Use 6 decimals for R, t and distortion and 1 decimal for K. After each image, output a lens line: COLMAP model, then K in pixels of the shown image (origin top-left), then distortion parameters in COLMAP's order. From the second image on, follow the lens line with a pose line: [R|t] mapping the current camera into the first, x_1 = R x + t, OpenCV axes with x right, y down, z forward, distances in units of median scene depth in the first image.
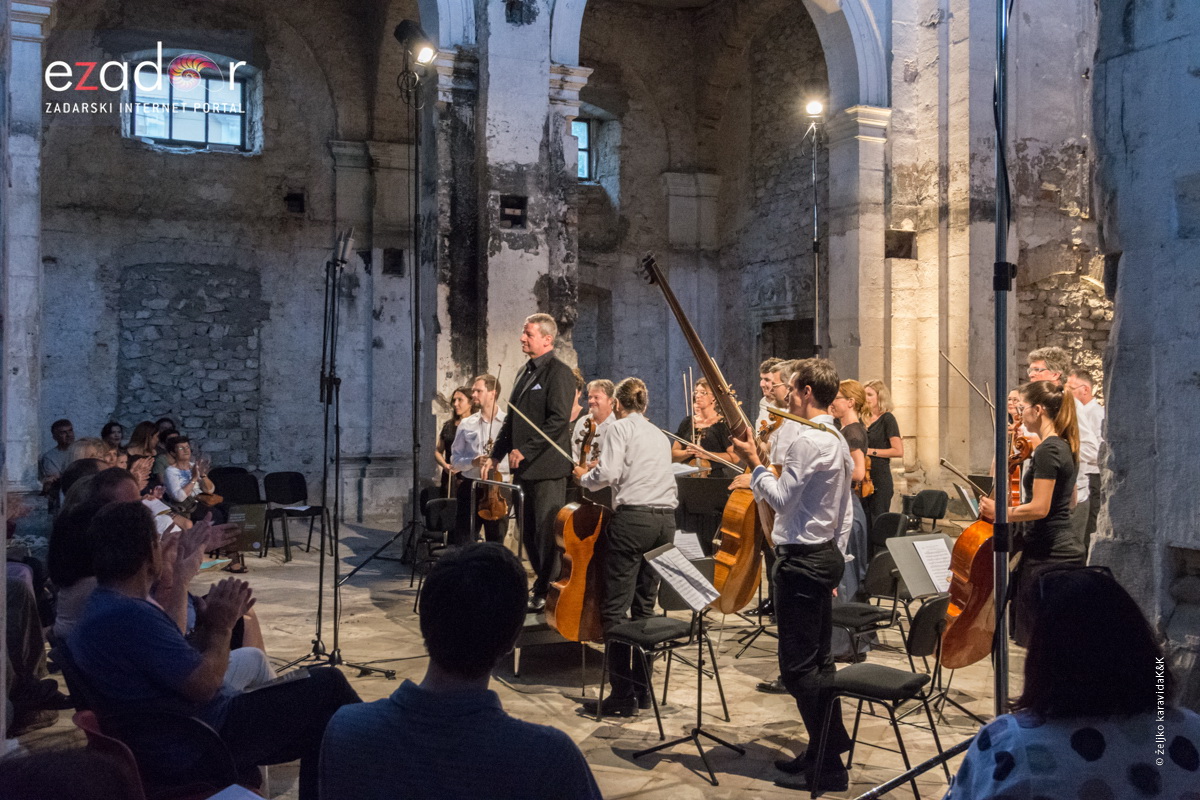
lens RADIAL K [[1283.3, 0, 602.9], [0, 1283.3, 403.3], [0, 0, 1]] dist [0.047731, 0.000000]
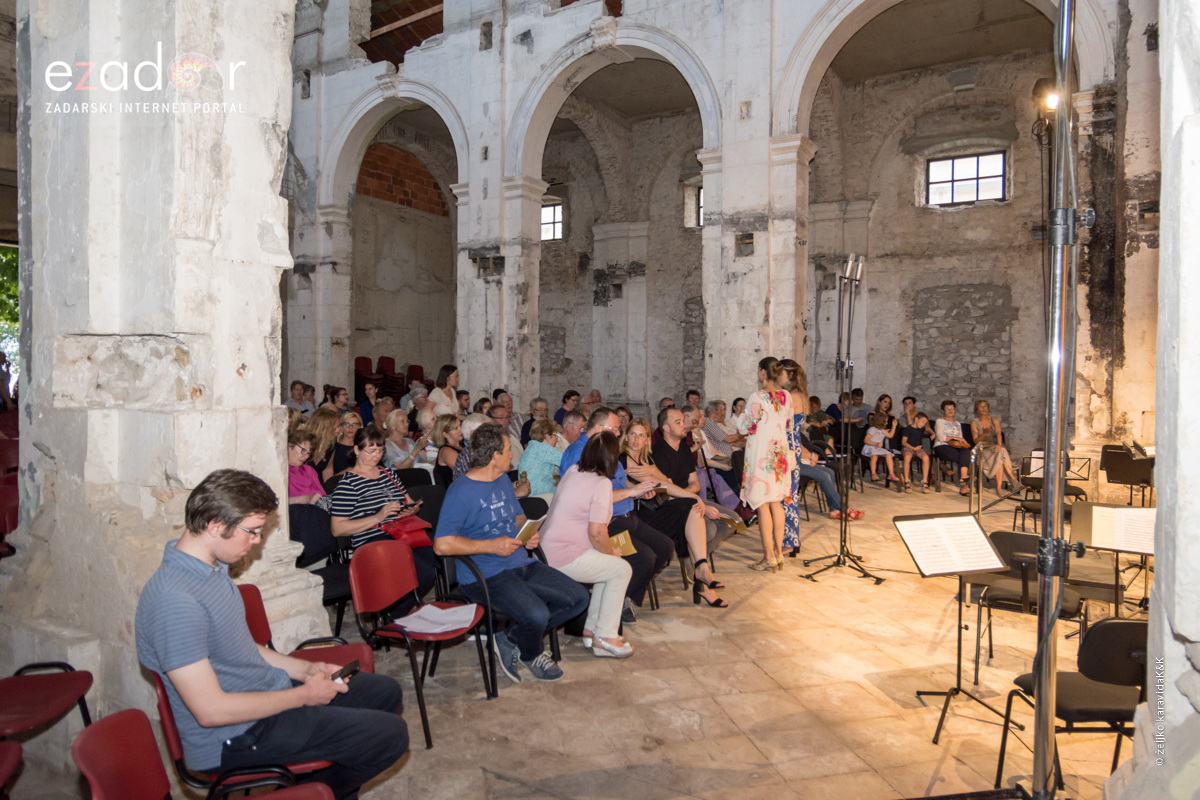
lens RADIAL K [[768.8, 0, 601.1], [0, 768.8, 388.3], [0, 0, 1]] dist [0.008846, 0.006038]
pose [[0.578494, 0.022538, -0.815375, 0.167115], [-0.011337, 0.999744, 0.019590, -0.001981], [0.815608, -0.002089, 0.578601, 0.154700]]
